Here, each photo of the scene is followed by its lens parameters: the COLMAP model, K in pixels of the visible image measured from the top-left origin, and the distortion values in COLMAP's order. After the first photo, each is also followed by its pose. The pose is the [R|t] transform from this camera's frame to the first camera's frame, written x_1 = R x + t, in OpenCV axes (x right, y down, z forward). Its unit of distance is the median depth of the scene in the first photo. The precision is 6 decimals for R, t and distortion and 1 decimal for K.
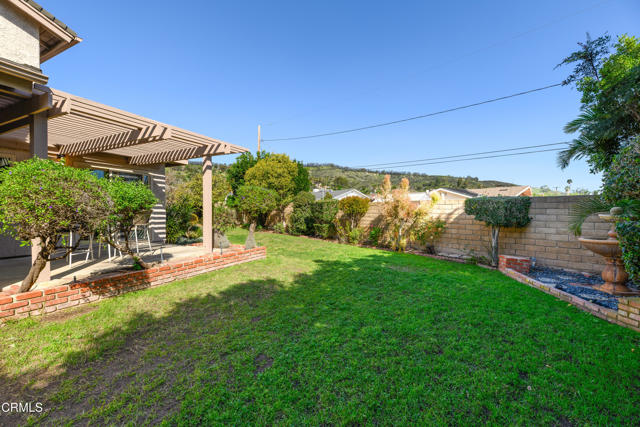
lens RADIAL K [[264.1, 0, 320.0], [0, 264.1, 213.5], [0, 0, 1]] dist [-0.000926, -0.000148]
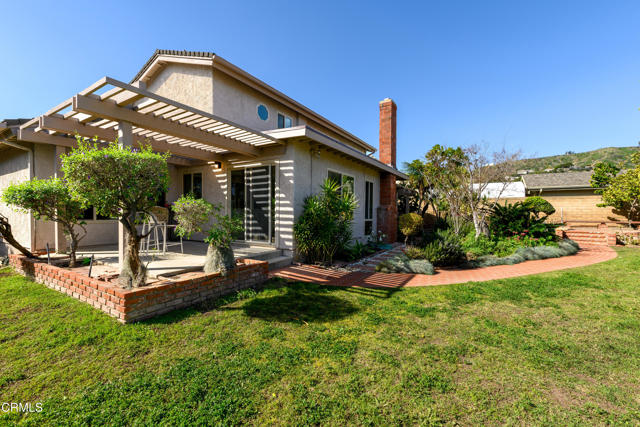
lens RADIAL K [[272.7, 0, 320.0], [0, 272.7, 213.5], [0, 0, 1]] dist [0.000483, 0.000017]
pose [[-0.117425, 0.003519, -0.993075, 0.146808], [-0.016787, 0.999844, 0.005528, -0.004275], [0.992940, 0.017320, -0.117348, 1.196683]]
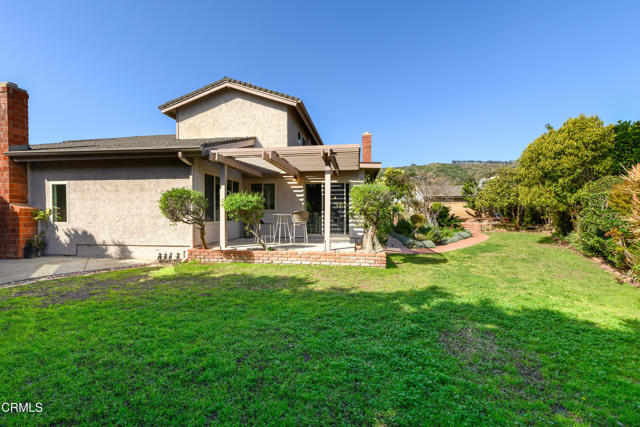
lens RADIAL K [[280.2, 0, 320.0], [0, 280.2, 213.5], [0, 0, 1]] dist [0.001506, 0.000297]
pose [[0.299063, 0.000679, -0.954233, 0.519345], [-0.010980, 0.999936, -0.002730, 0.001045], [0.954170, 0.011294, 0.299051, 0.476301]]
